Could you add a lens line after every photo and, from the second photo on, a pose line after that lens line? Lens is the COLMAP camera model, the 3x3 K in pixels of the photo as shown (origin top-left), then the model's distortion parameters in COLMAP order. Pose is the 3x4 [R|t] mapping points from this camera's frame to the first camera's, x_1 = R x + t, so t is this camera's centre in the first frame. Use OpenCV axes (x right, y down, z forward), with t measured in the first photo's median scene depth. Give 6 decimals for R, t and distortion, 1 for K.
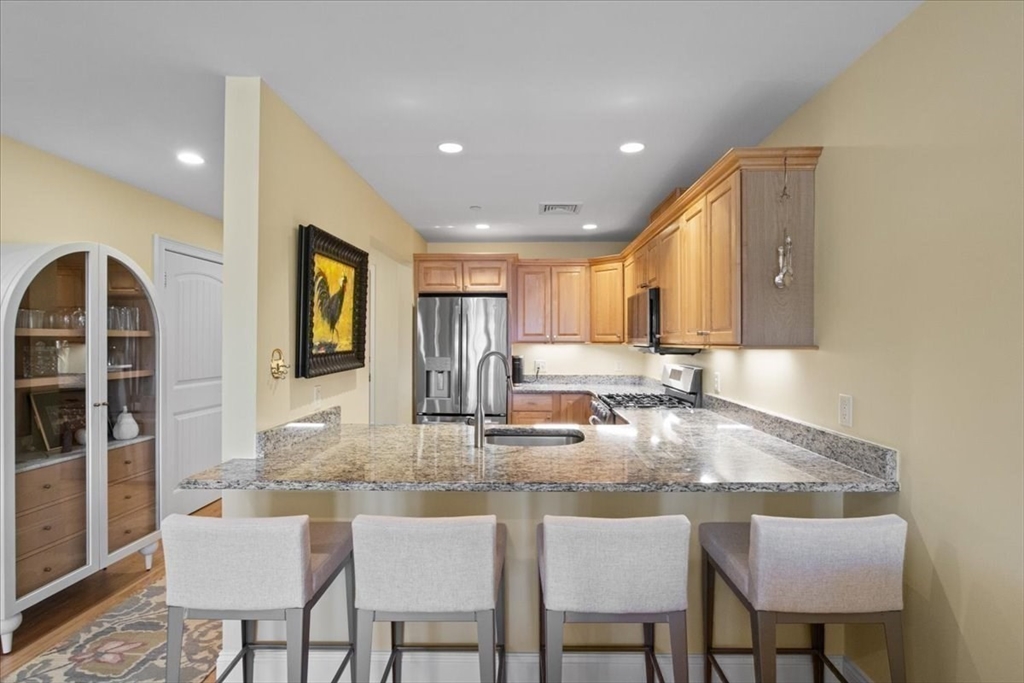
lens RADIAL K [[512.7, 0, 513.4], [0, 512.7, 339.9], [0, 0, 1]] dist [-0.005921, -0.001300]
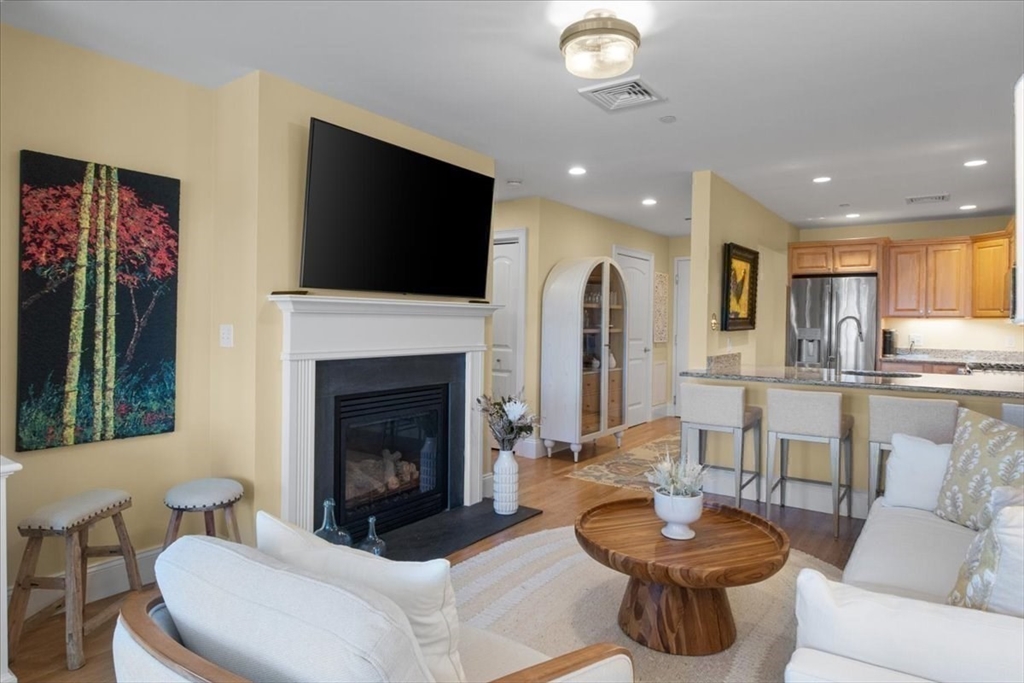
lens RADIAL K [[606.2, 0, 519.3], [0, 606.2, 325.9], [0, 0, 1]] dist [-0.002636, -0.000438]
pose [[0.831967, 0.014753, -0.554629, 0.103205], [-0.011844, 0.999891, 0.008830, 0.032639], [0.554699, -0.000777, 0.832051, -0.761751]]
